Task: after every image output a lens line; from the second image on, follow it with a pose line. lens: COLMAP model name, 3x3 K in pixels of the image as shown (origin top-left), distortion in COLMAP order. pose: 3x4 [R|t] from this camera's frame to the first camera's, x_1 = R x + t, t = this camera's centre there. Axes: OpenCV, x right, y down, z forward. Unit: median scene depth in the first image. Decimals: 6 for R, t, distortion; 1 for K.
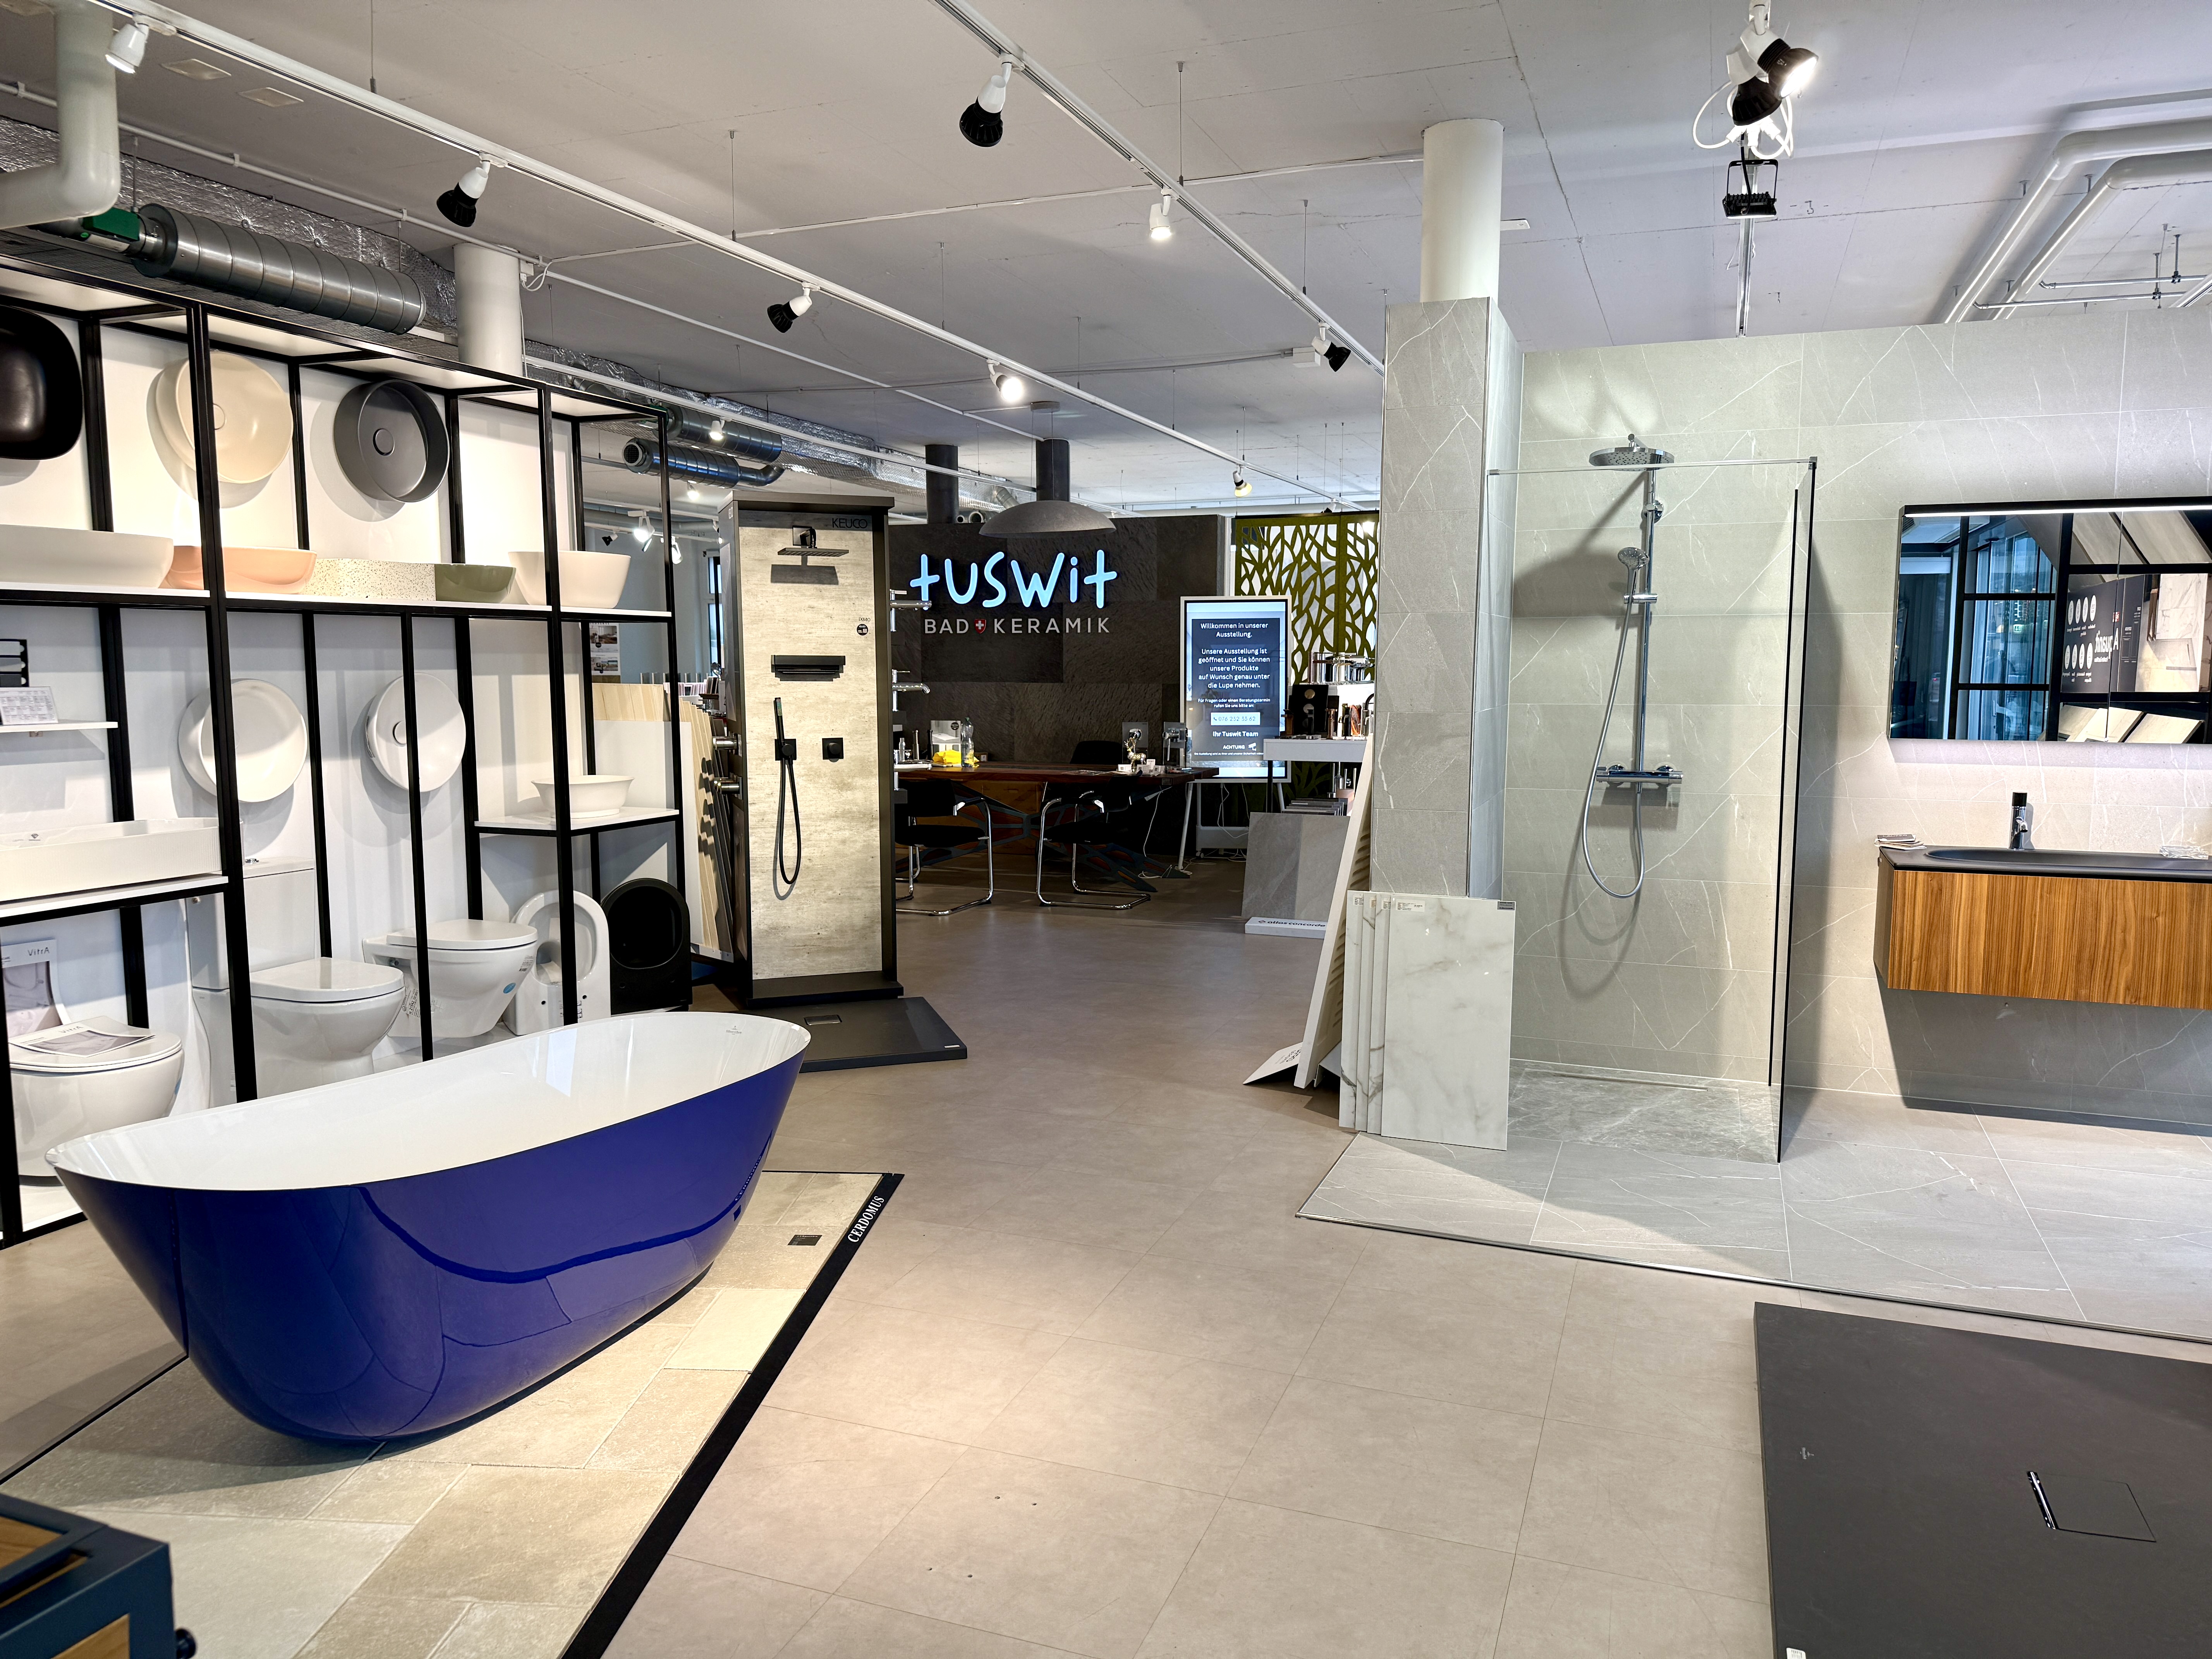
lens RADIAL K [[1548.6, 0, 1106.0], [0, 1548.6, 829.5], [0, 0, 1]] dist [0.141289, -0.217142]
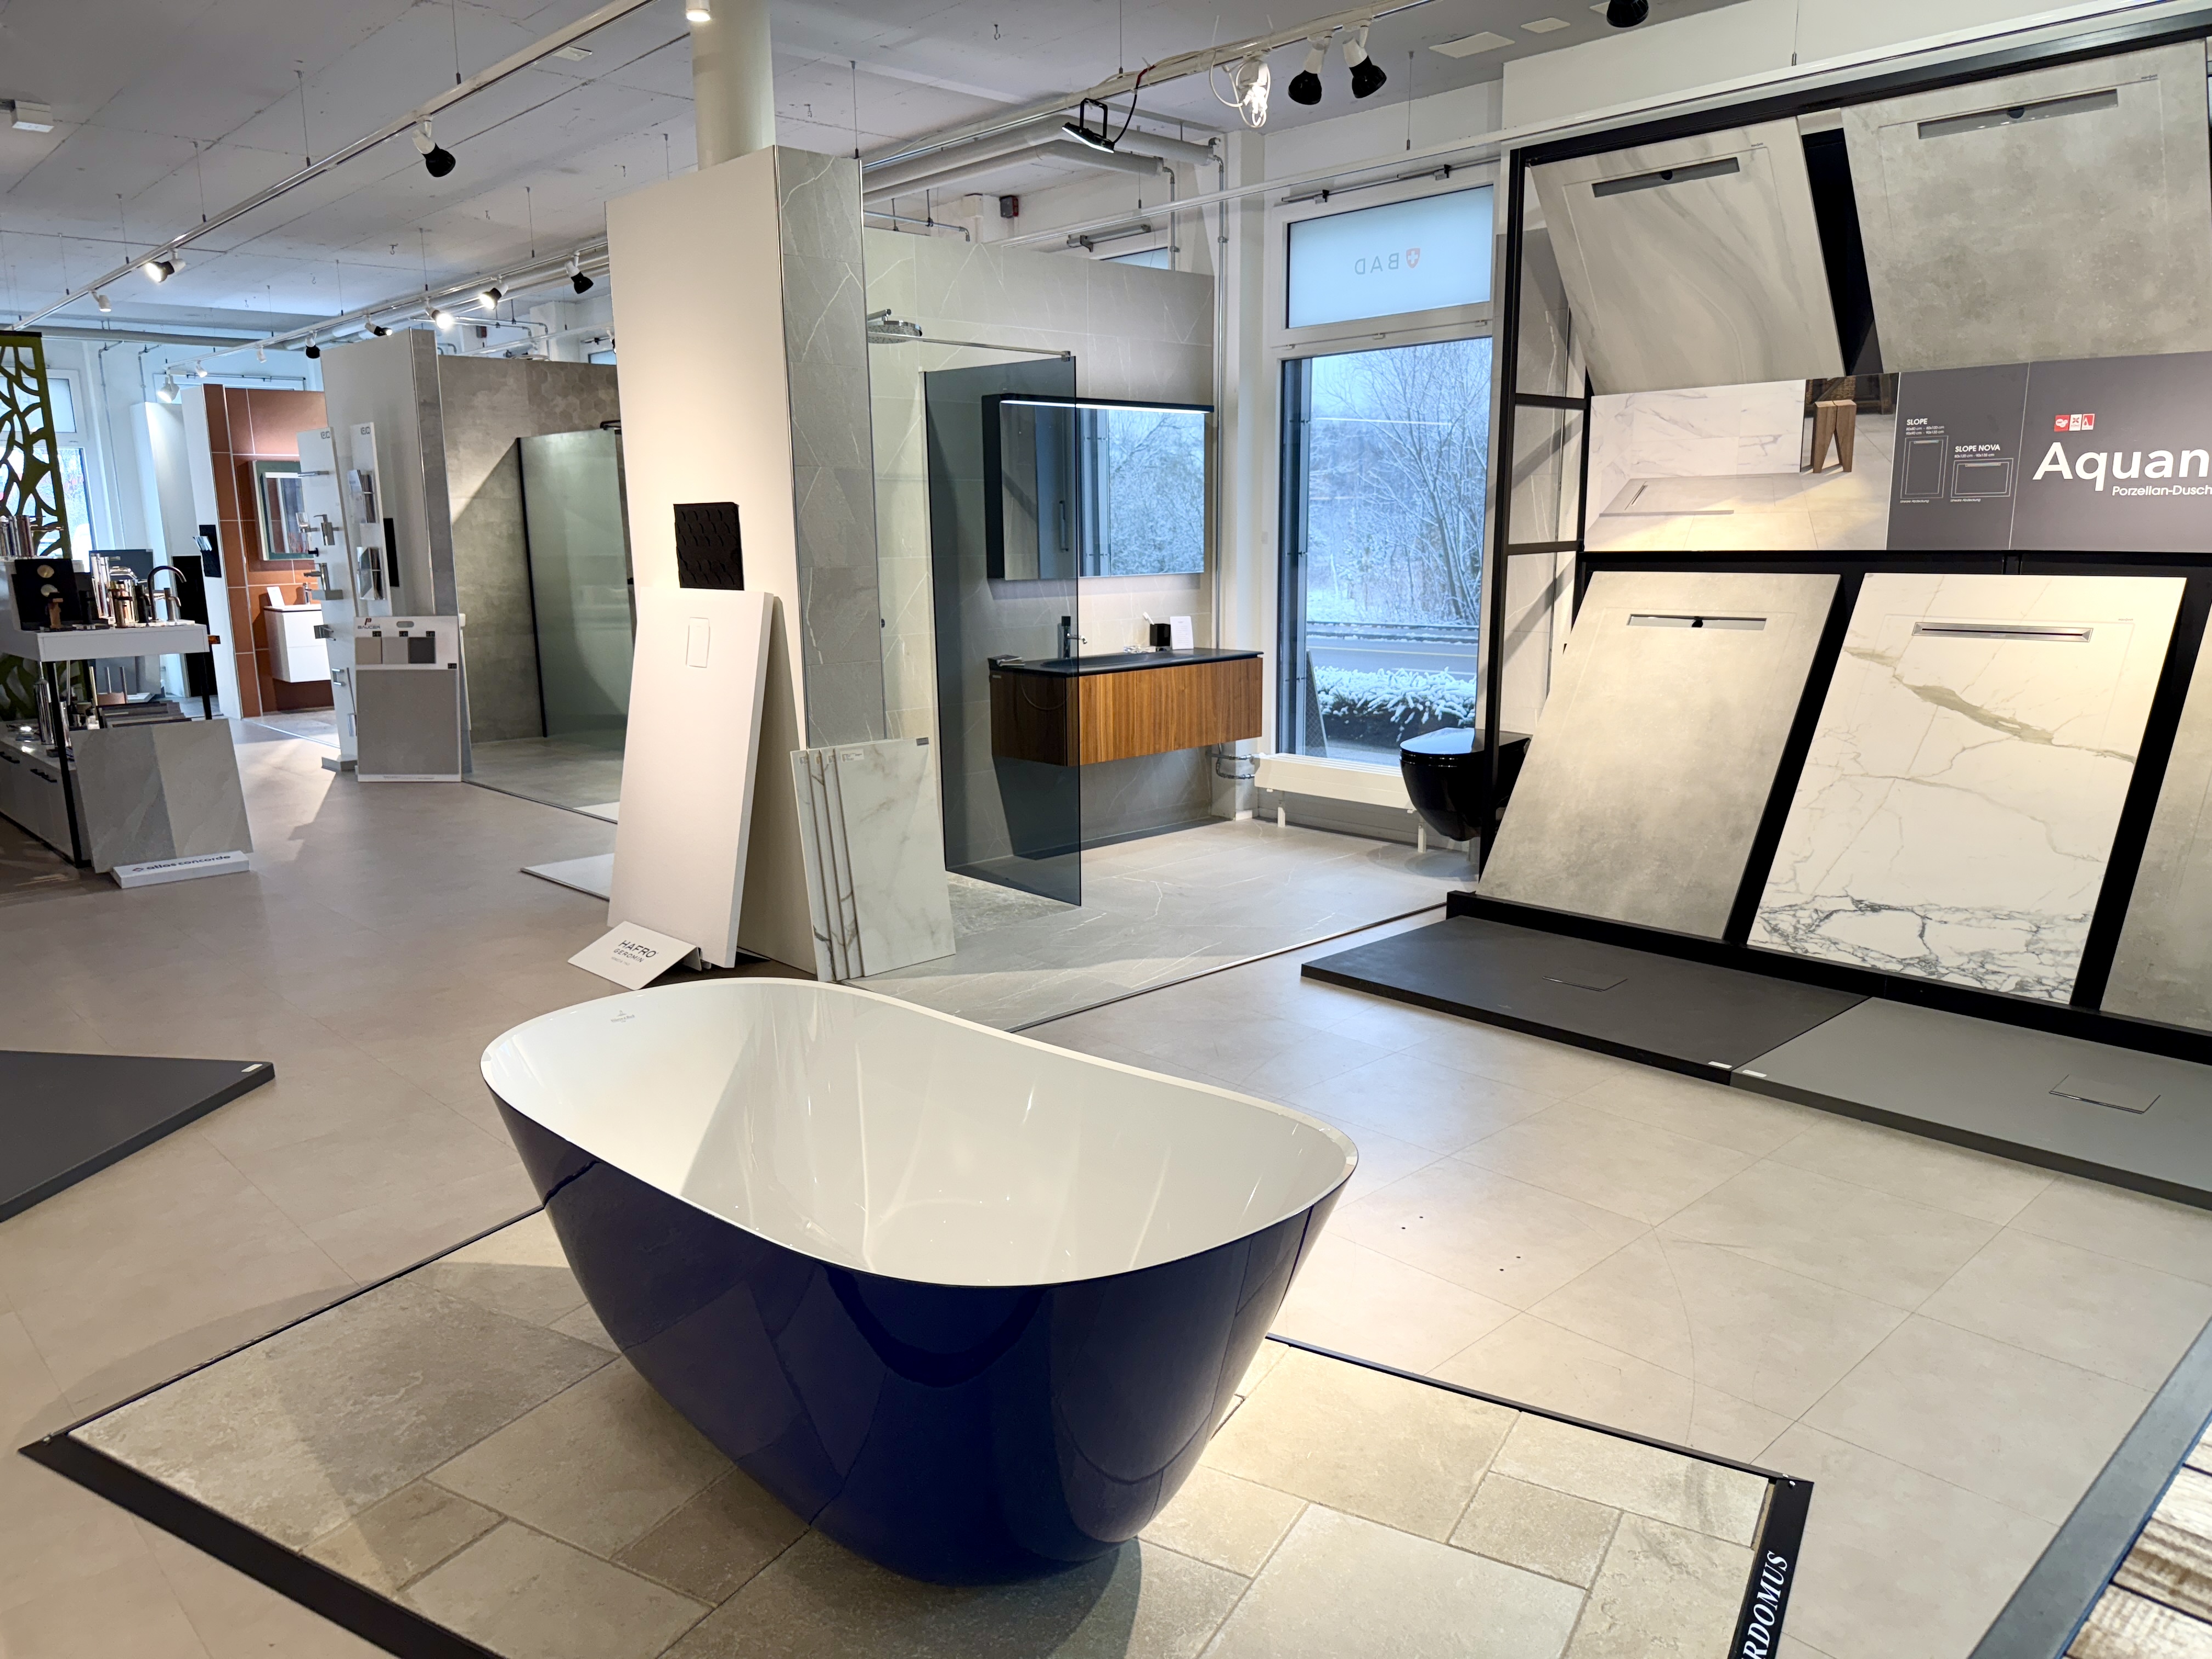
lens RADIAL K [[1548.6, 0, 1106.0], [0, 1548.6, 829.5], [0, 0, 1]] dist [0.141289, -0.217142]
pose [[0.423194, -0.179614, 0.888058, -0.345185], [0.110895, 0.983052, 0.145981, -0.018315], [-0.899227, 0.036703, 0.435940, 0.206791]]
